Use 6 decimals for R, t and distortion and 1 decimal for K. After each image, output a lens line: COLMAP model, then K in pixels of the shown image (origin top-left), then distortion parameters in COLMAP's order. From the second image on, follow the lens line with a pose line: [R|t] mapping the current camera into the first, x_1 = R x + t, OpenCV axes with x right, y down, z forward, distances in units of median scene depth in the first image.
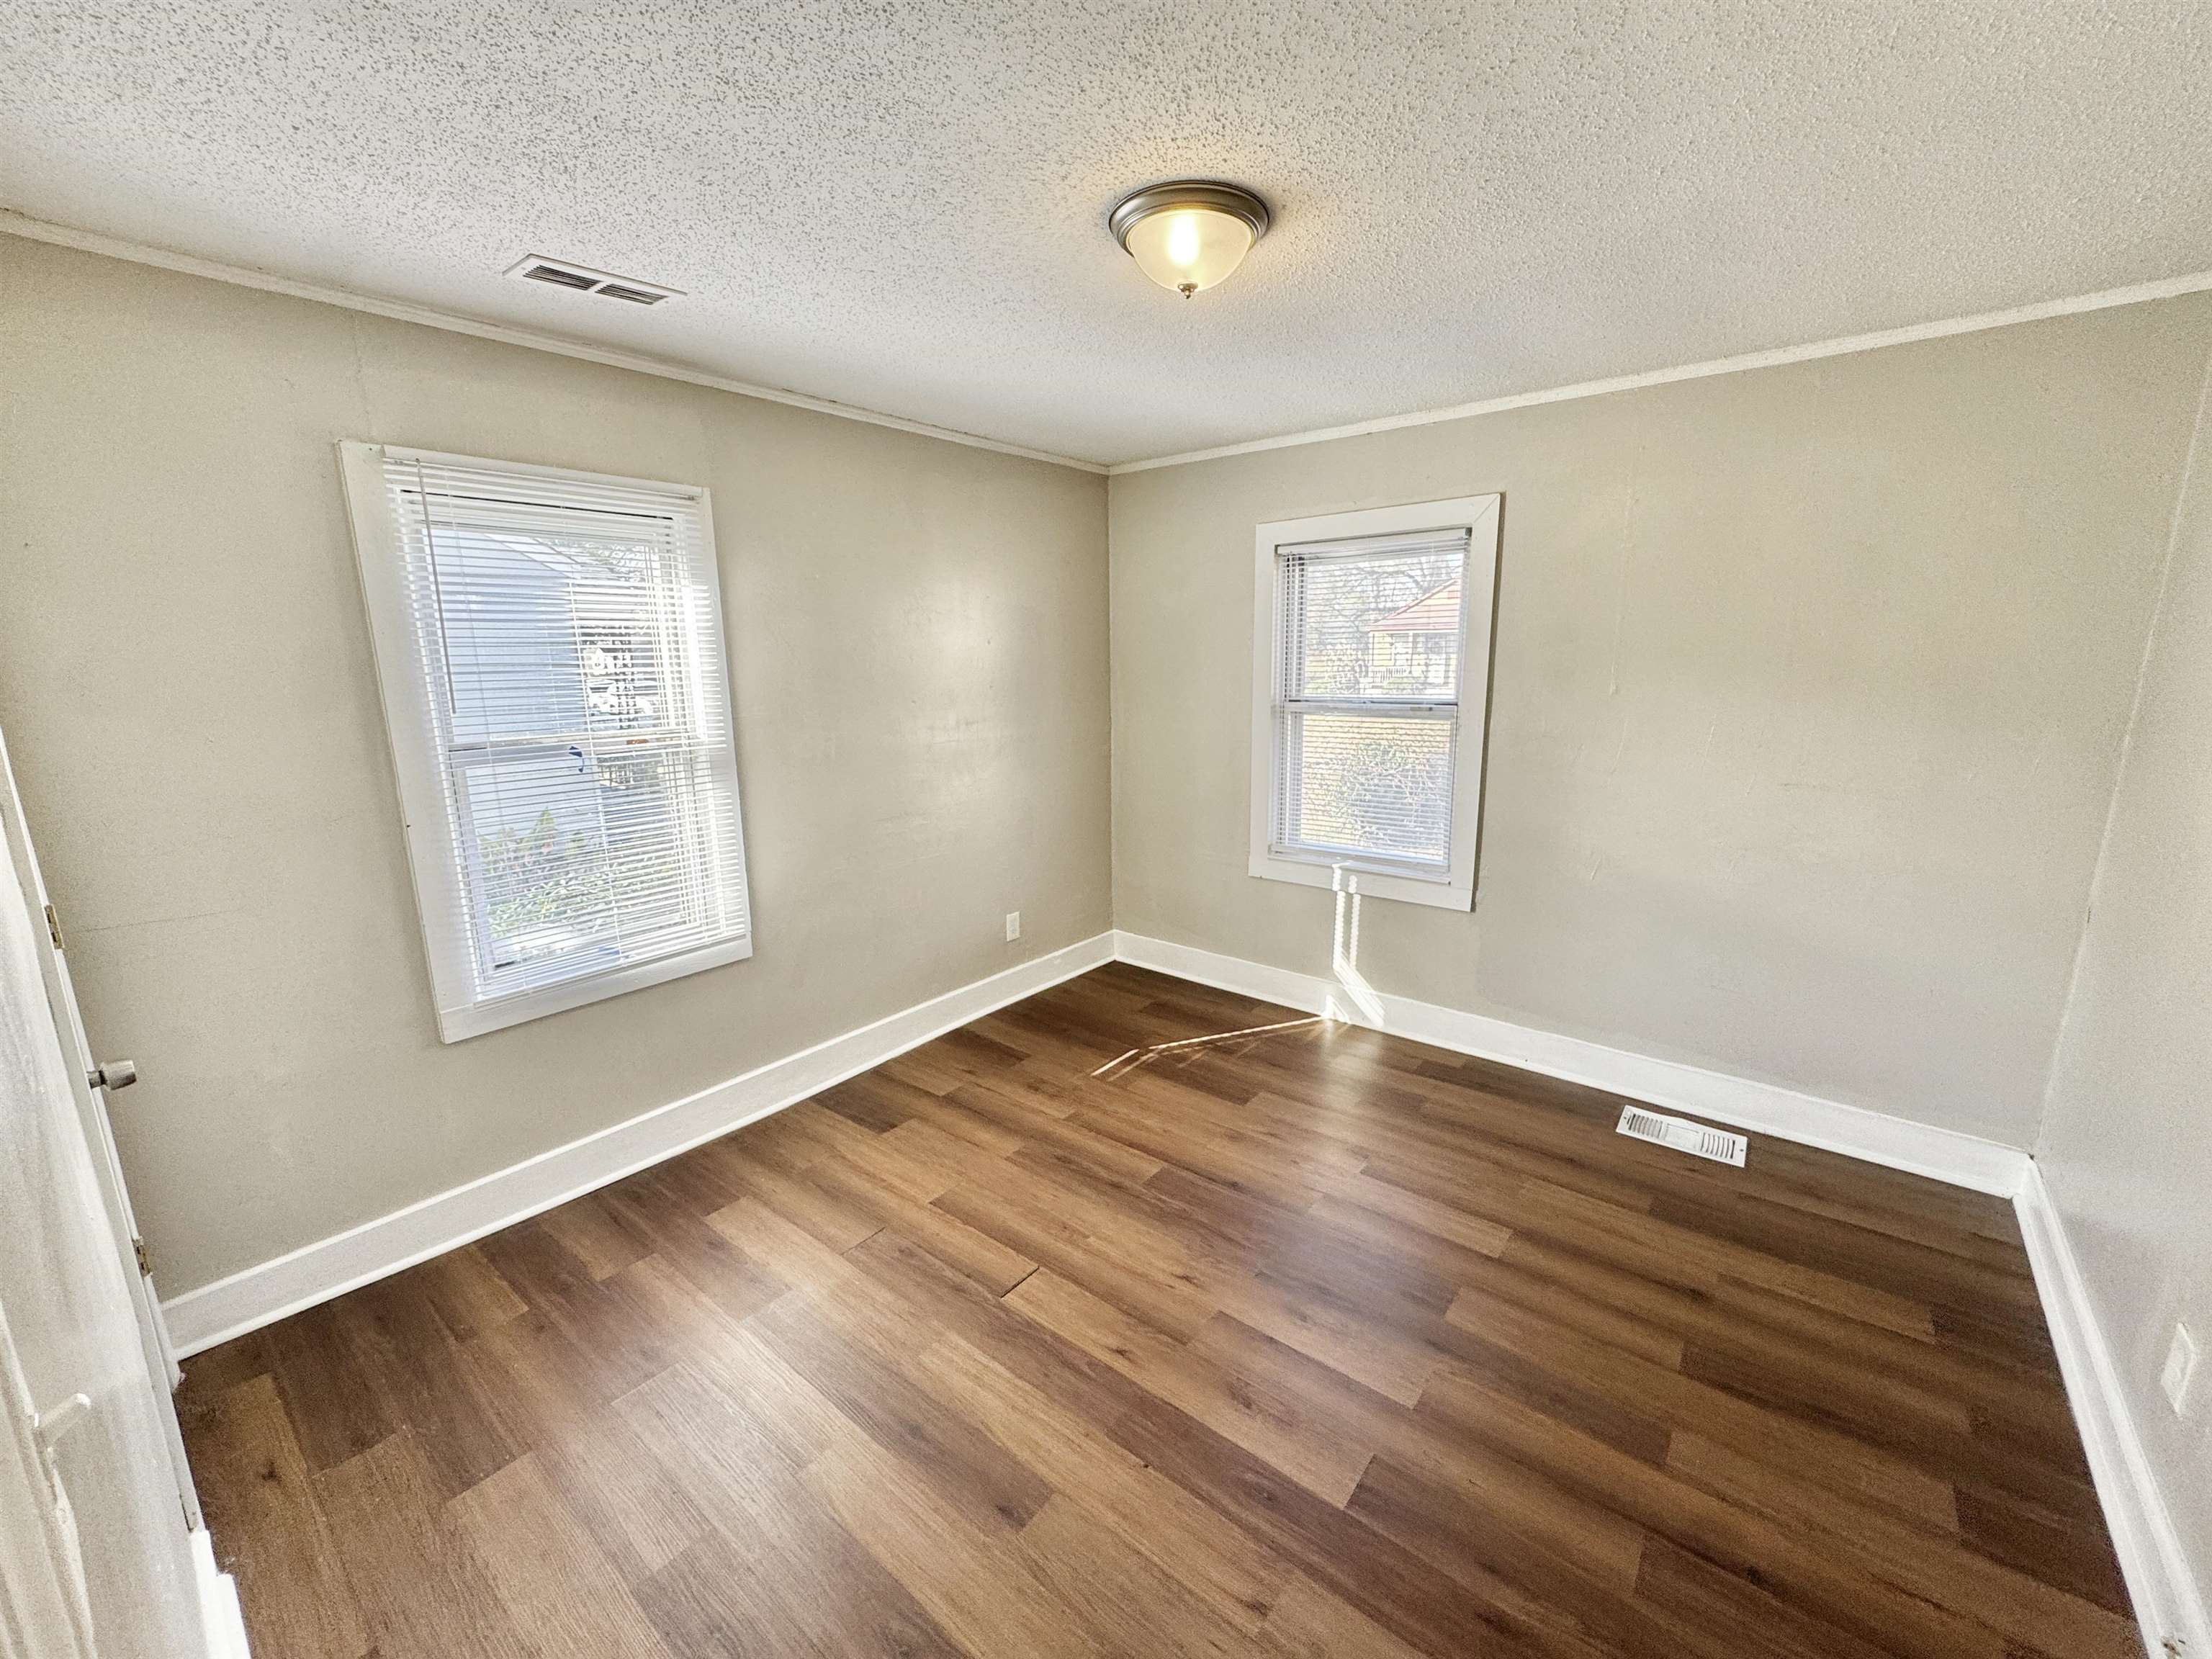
lens RADIAL K [[881.7, 0, 1109.7], [0, 881.7, 831.6], [0, 0, 1]] dist [-0.001108, 0.000073]
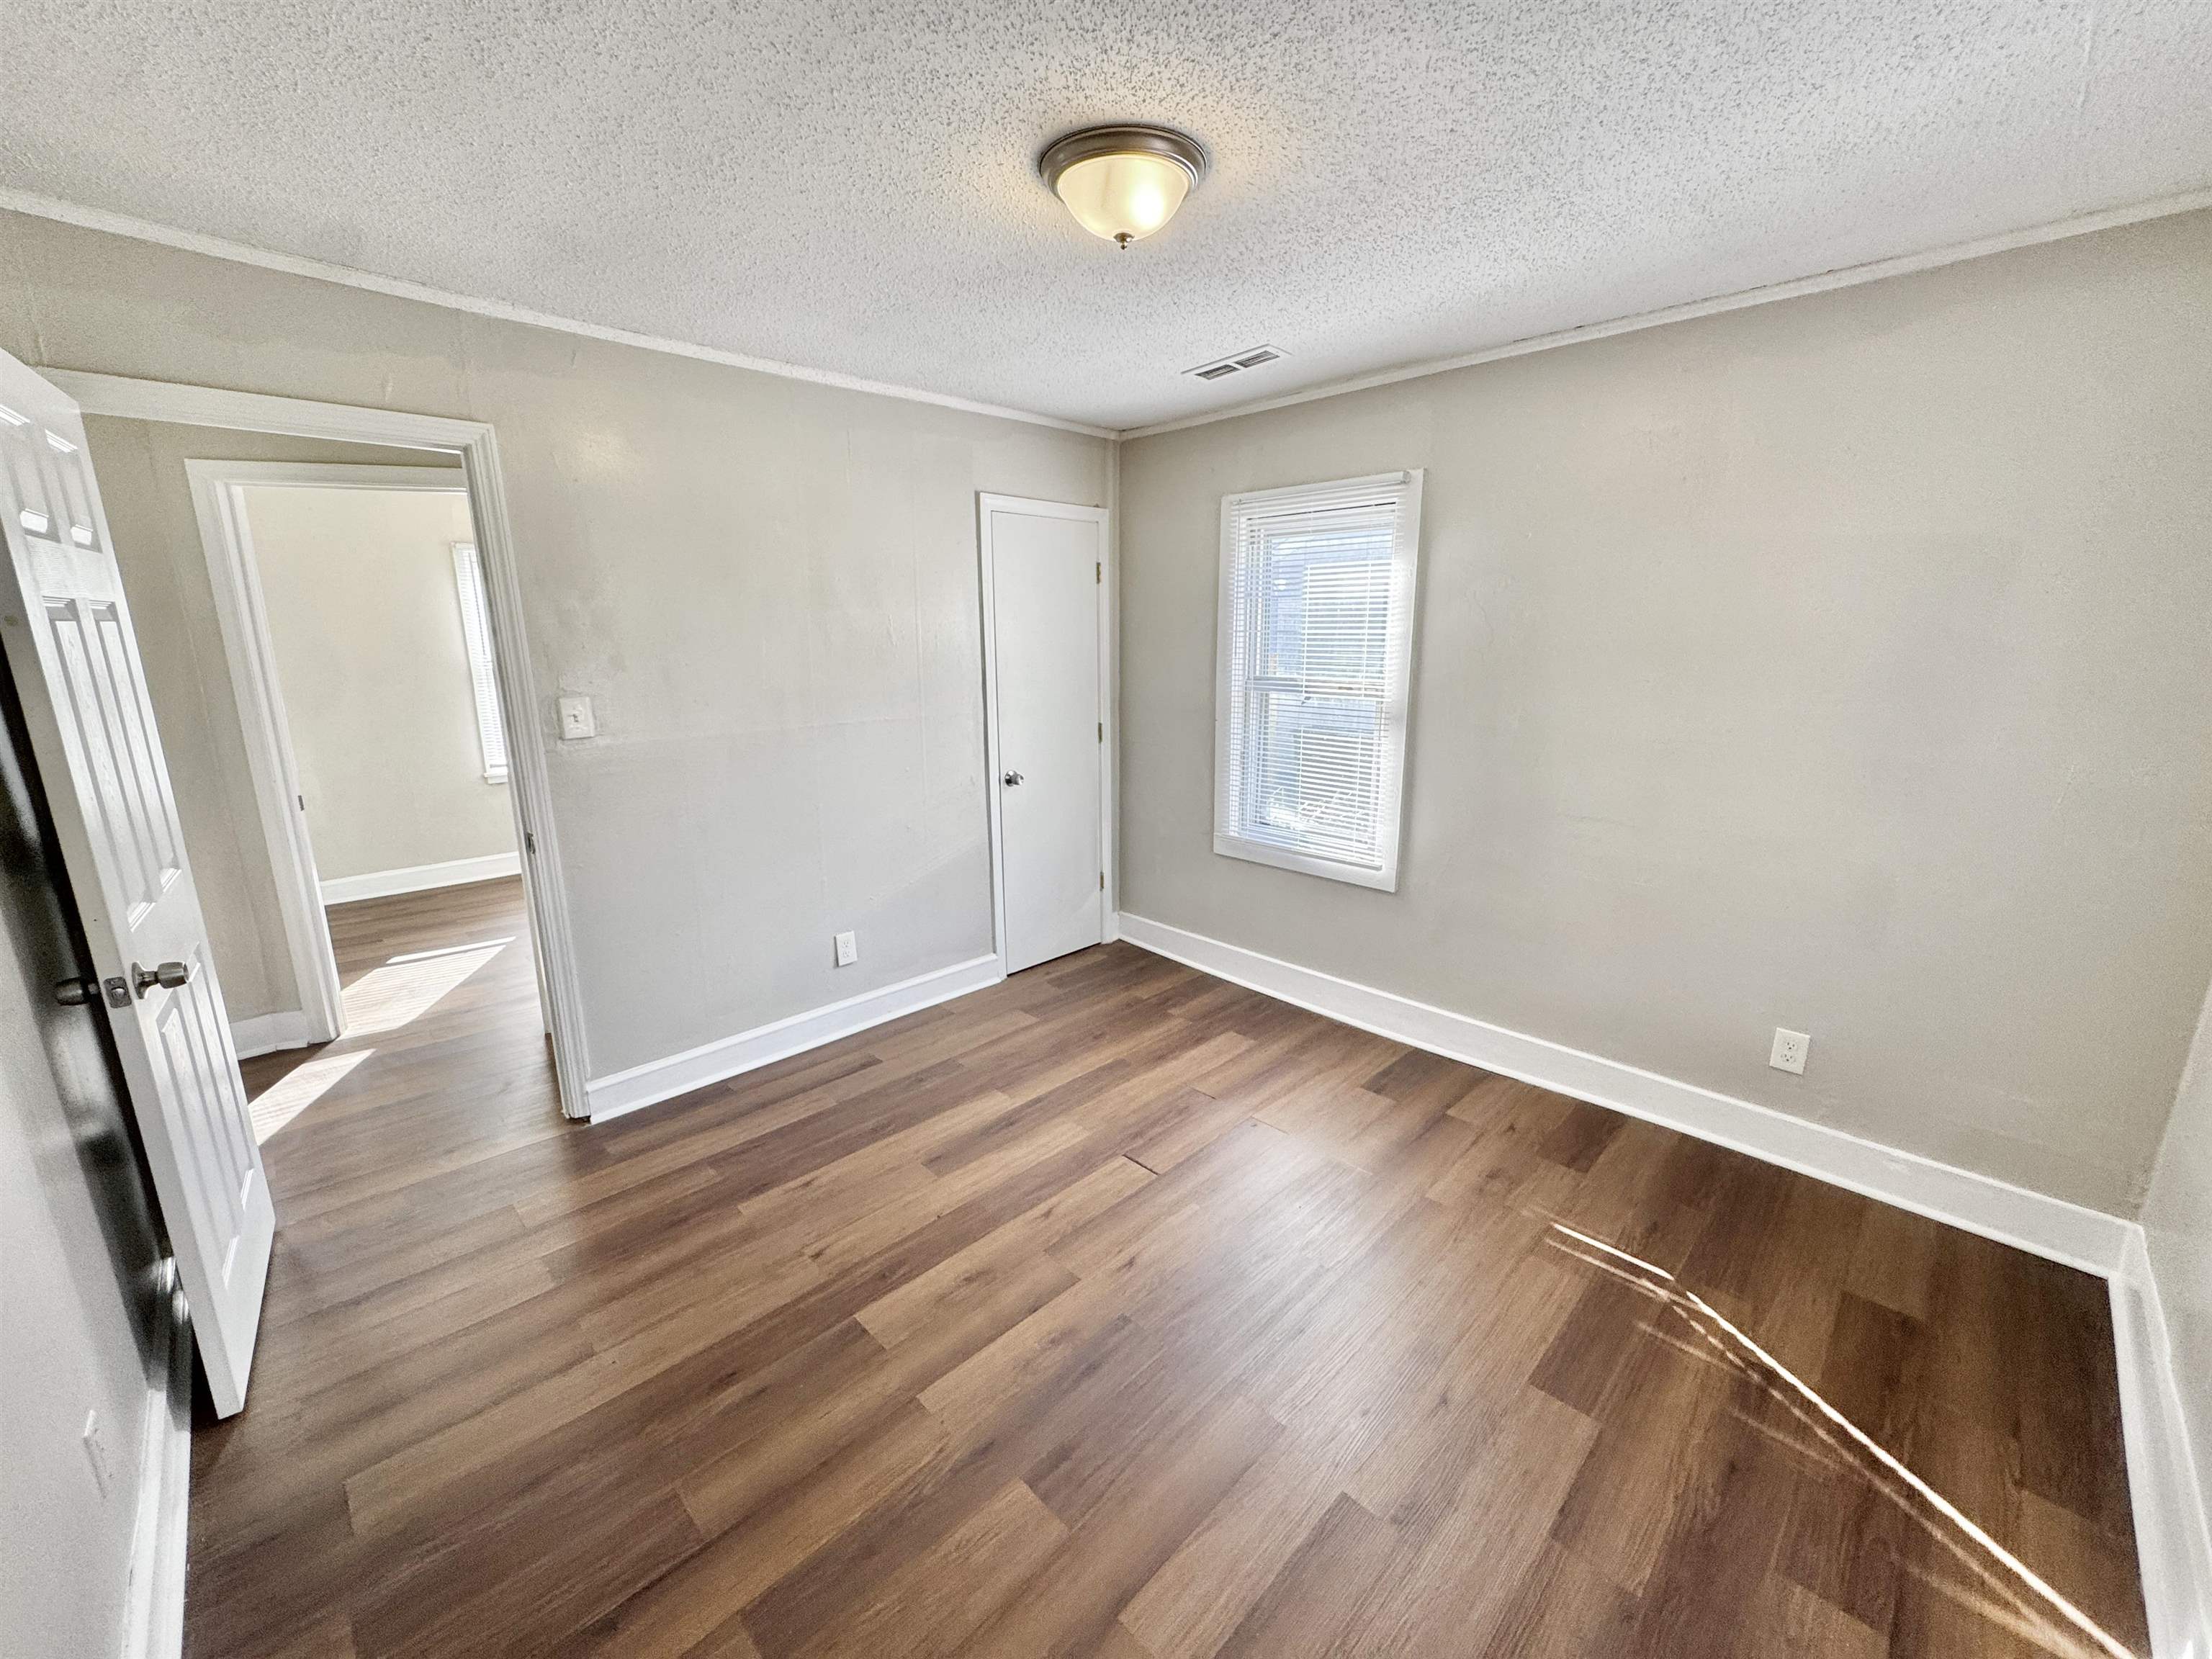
lens RADIAL K [[881.7, 0, 1109.7], [0, 881.7, 831.6], [0, 0, 1]] dist [-0.001108, 0.000073]
pose [[-0.106902, 0.238859, -0.965152, 0.797505], [-0.190650, 0.947778, 0.255676, -0.171137], [0.975820, 0.211338, -0.055781, 0.802846]]
